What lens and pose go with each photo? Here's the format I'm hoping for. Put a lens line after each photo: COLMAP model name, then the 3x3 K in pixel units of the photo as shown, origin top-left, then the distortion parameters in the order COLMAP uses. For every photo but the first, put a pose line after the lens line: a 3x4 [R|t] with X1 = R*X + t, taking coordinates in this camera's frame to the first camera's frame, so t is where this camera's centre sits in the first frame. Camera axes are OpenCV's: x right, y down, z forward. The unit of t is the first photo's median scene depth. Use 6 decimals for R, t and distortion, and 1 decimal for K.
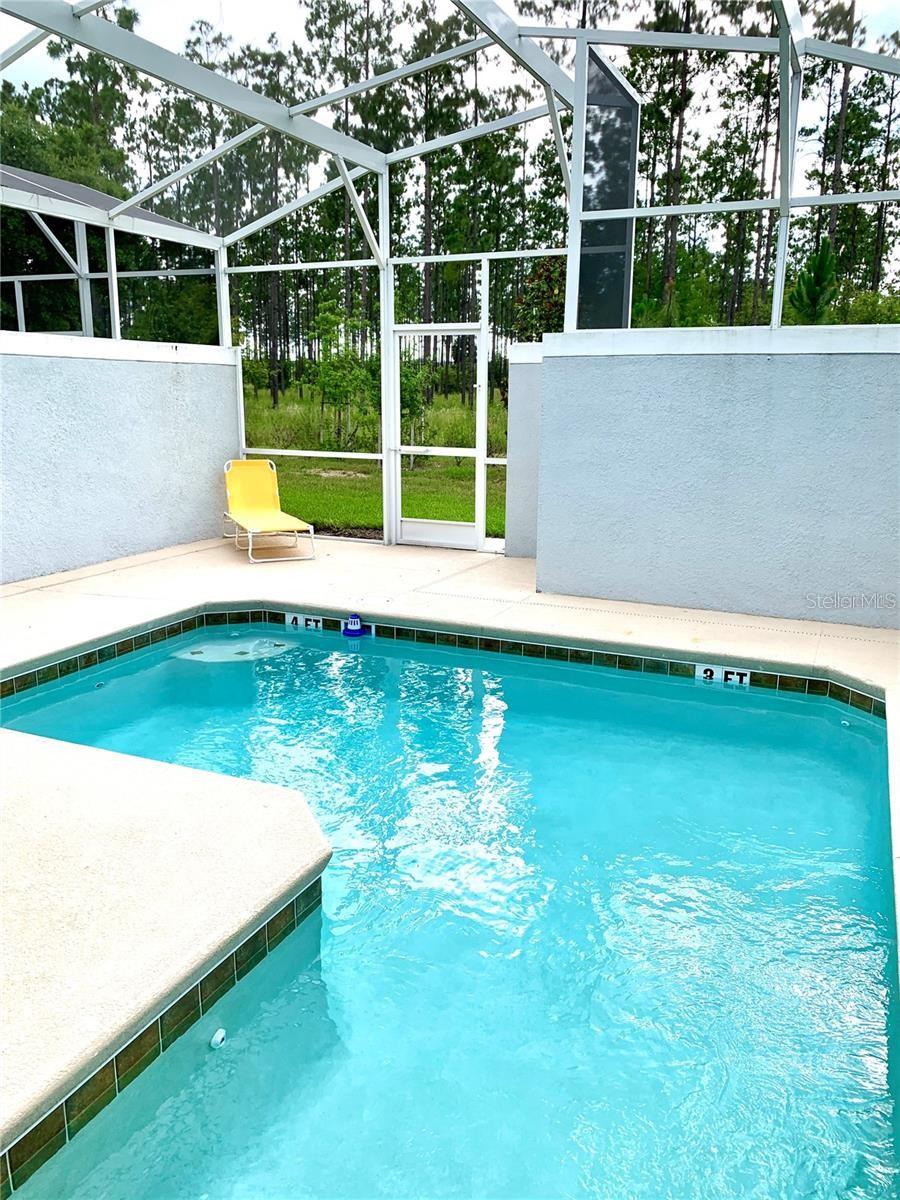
lens RADIAL K [[907.0, 0, 448.4], [0, 907.0, 600.6], [0, 0, 1]] dist [-0.004259, -0.000300]
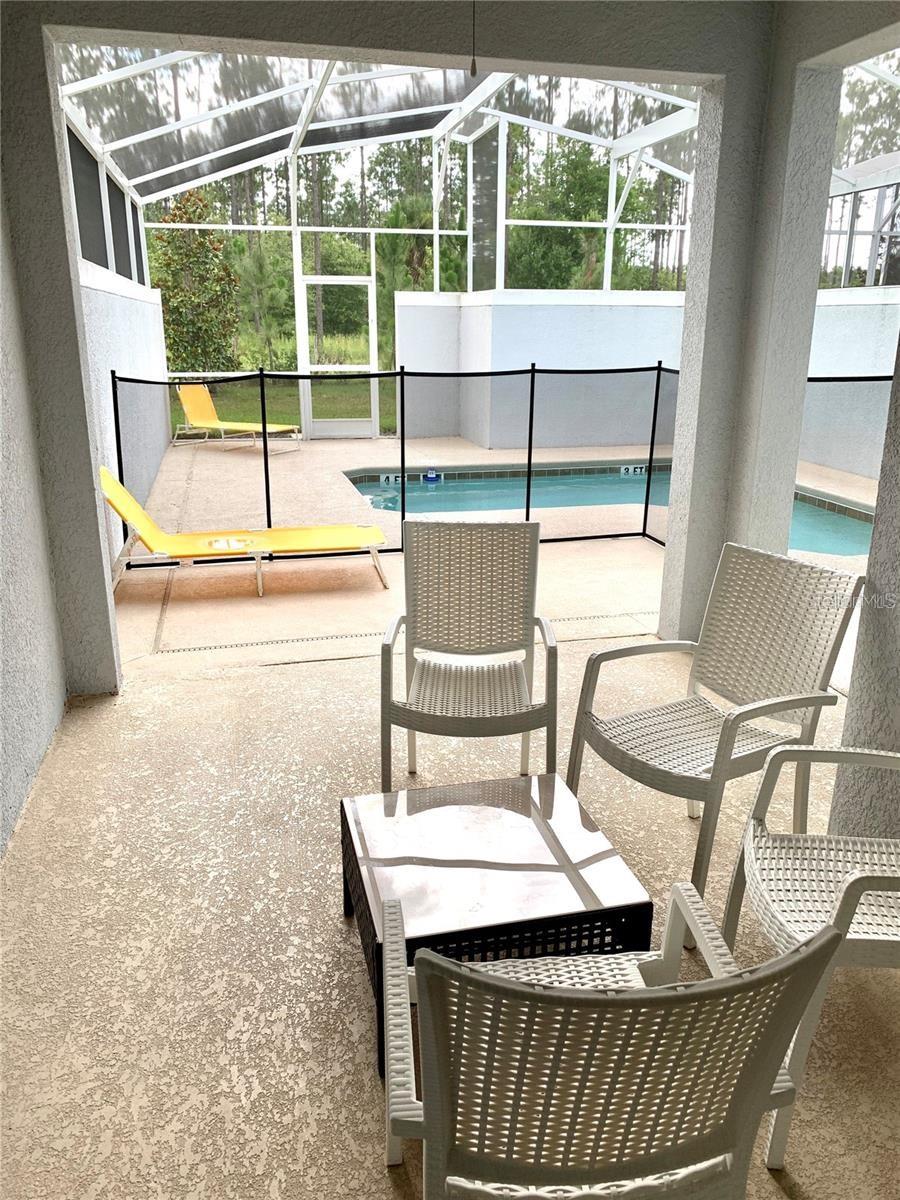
lens RADIAL K [[907.0, 0, 449.9], [0, 907.0, 601.1], [0, 0, 1]] dist [-0.004259, -0.000300]
pose [[0.740189, -0.187895, 0.645613, -1.126460], [0.143435, 0.982185, 0.121402, 0.054824], [-0.656923, 0.002742, 0.753953, -0.211771]]
